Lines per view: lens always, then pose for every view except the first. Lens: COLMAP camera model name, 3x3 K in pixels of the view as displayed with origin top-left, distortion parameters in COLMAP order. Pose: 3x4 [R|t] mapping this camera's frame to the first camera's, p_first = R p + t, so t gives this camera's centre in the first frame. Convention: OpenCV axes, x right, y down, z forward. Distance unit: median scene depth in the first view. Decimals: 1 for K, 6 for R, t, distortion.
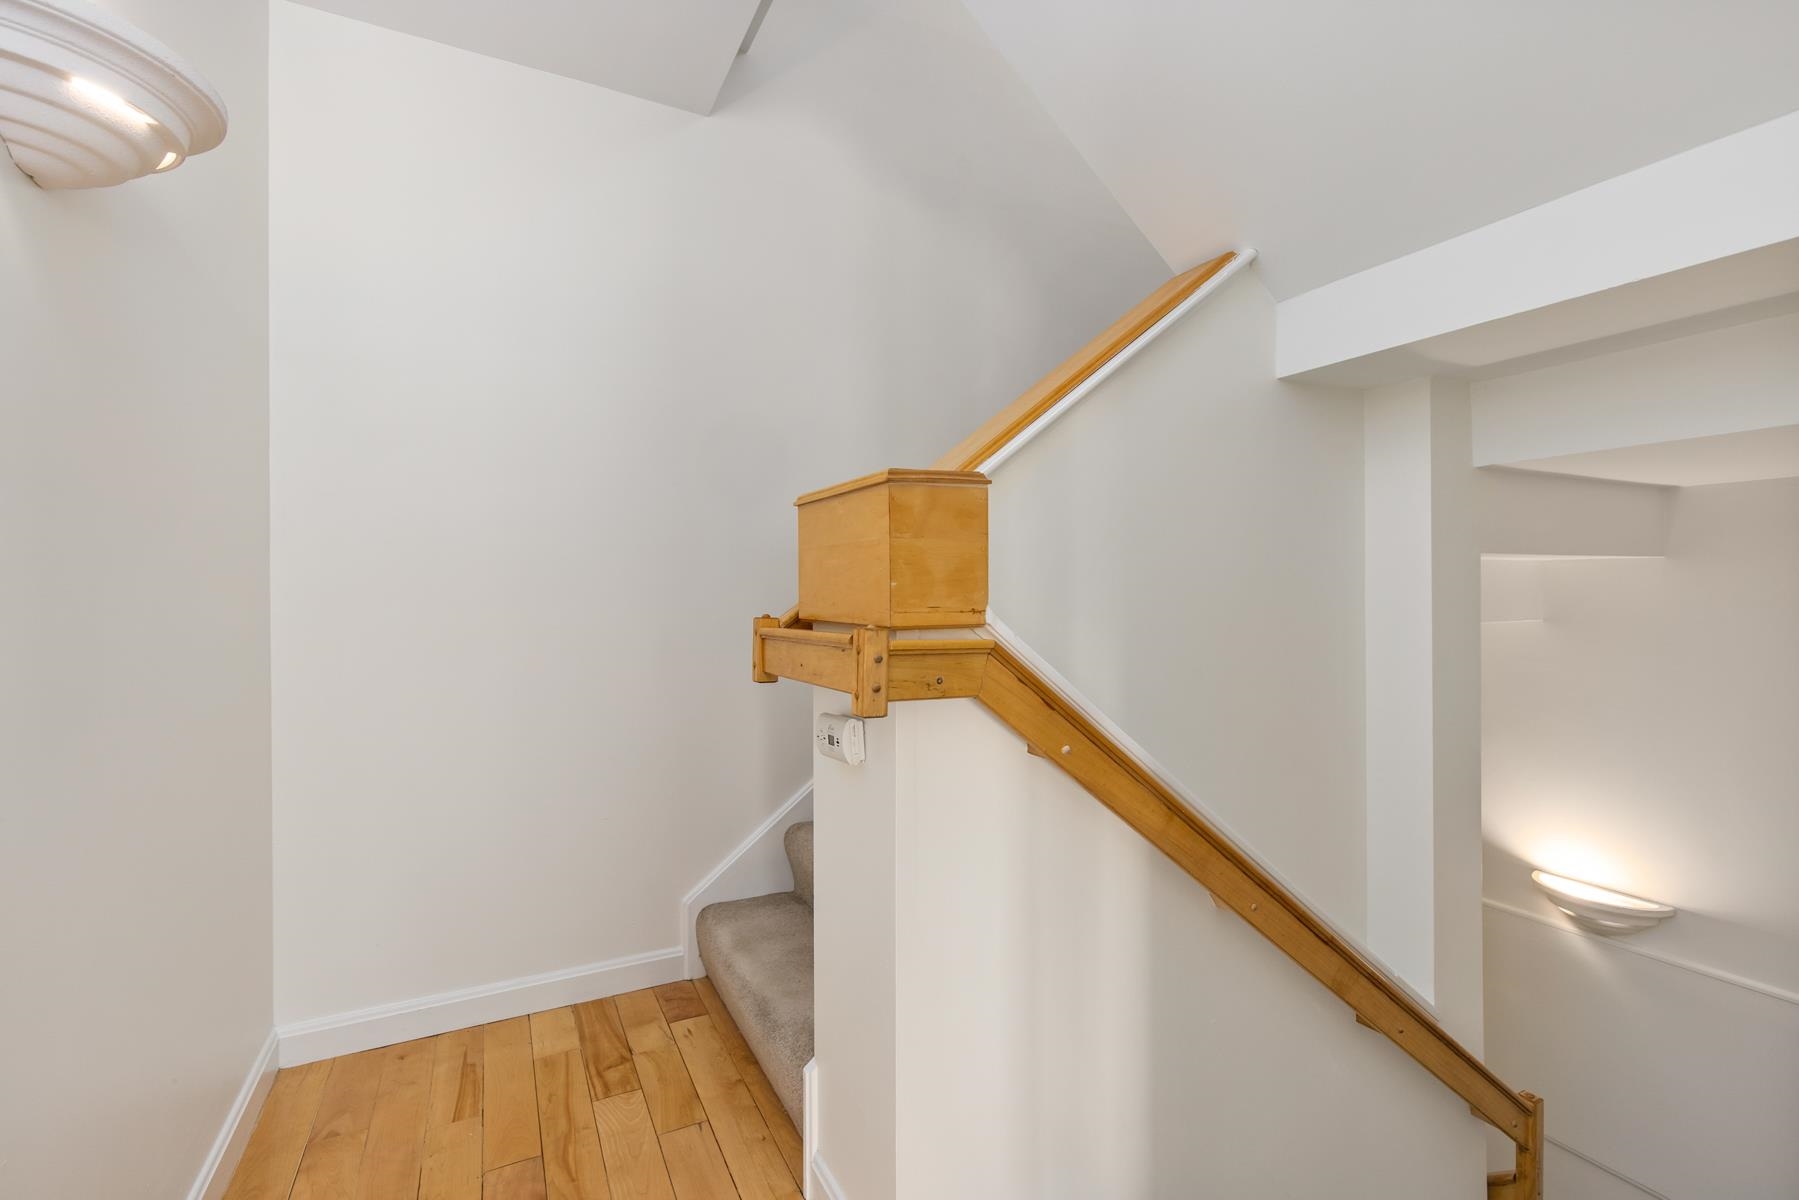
lens RADIAL K [[820.6, 0, 899.7], [0, 820.6, 598.8], [0, 0, 1]] dist [0.012753, -0.001517]
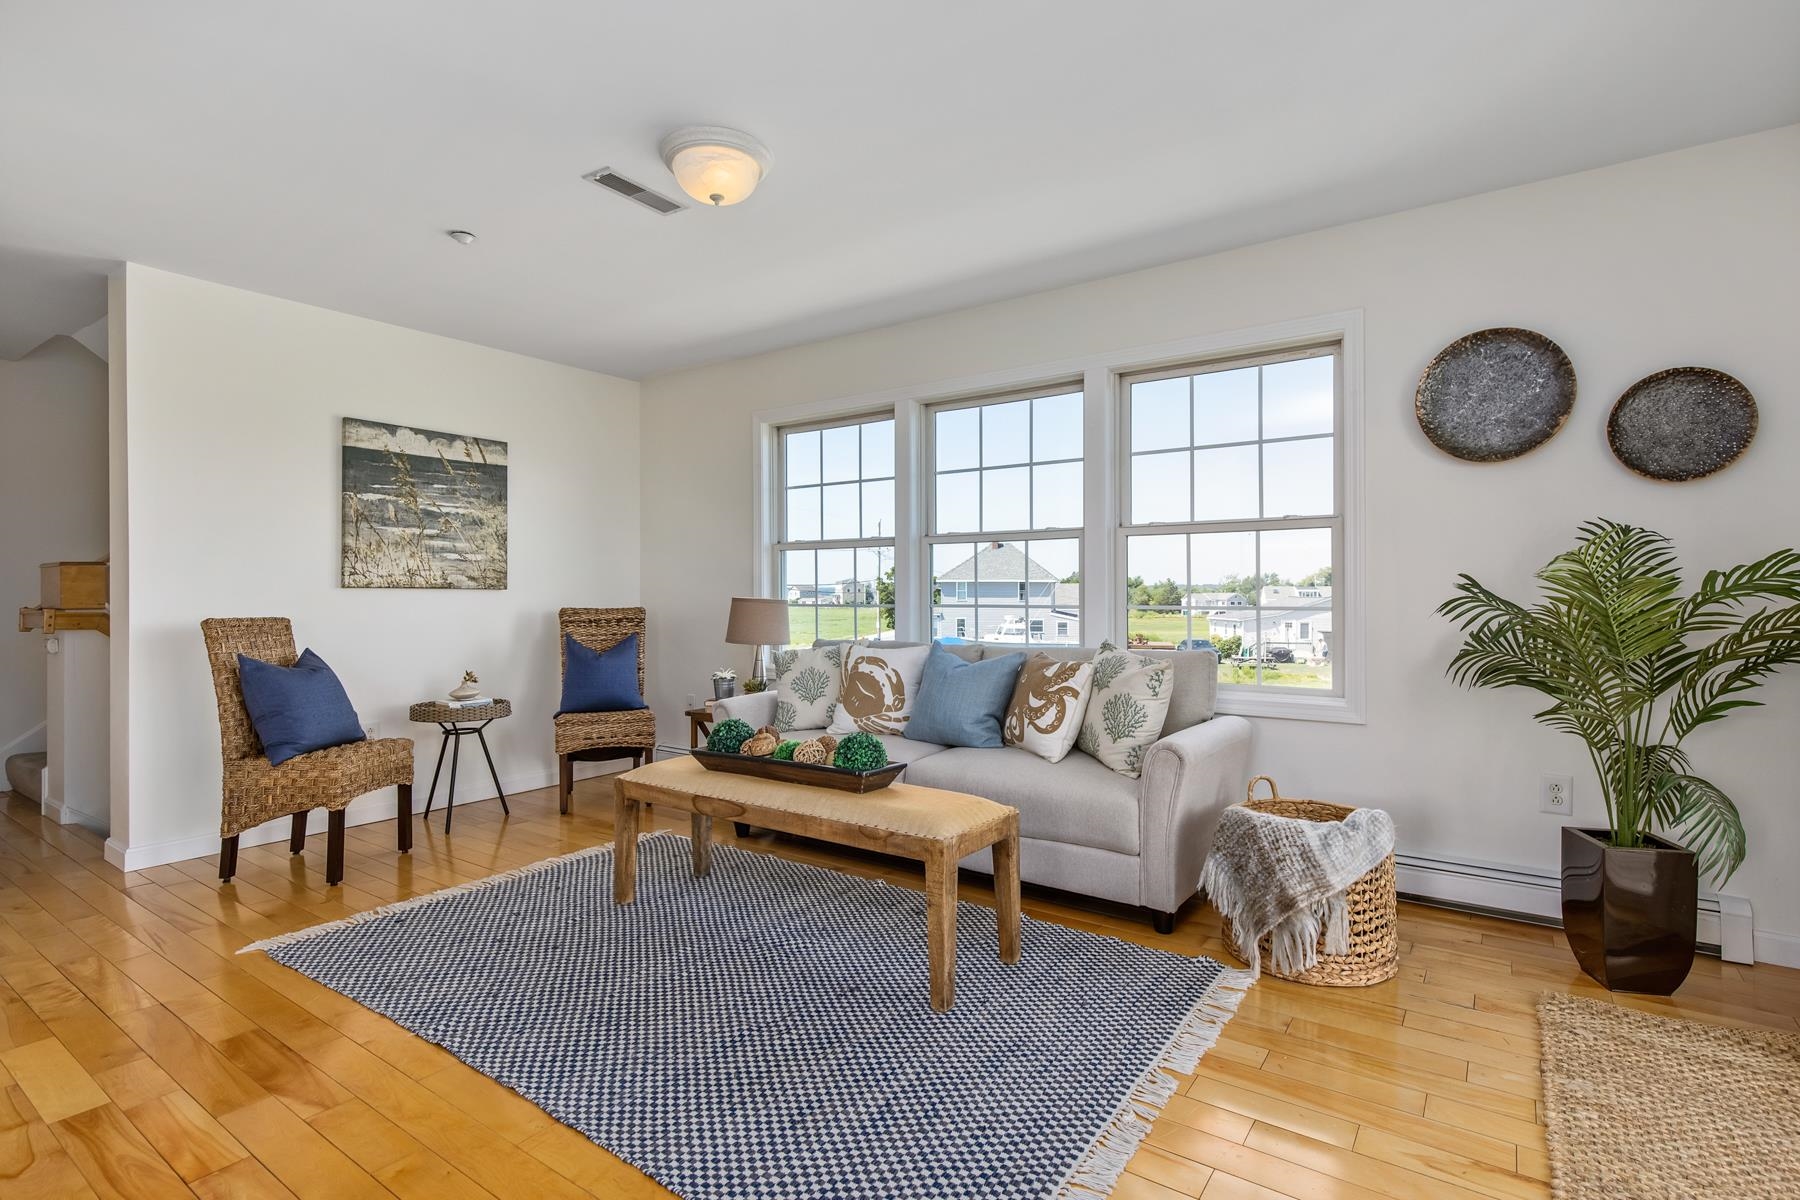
lens RADIAL K [[905.8, 0, 898.7], [0, 905.8, 590.7], [0, 0, 1]] dist [-0.003619, -0.000017]
pose [[0.883905, 0.006394, 0.467622, 1.245680], [-0.000555, 0.999920, -0.012623, 0.005224], [-0.467665, 0.010898, 0.883838, -3.751887]]
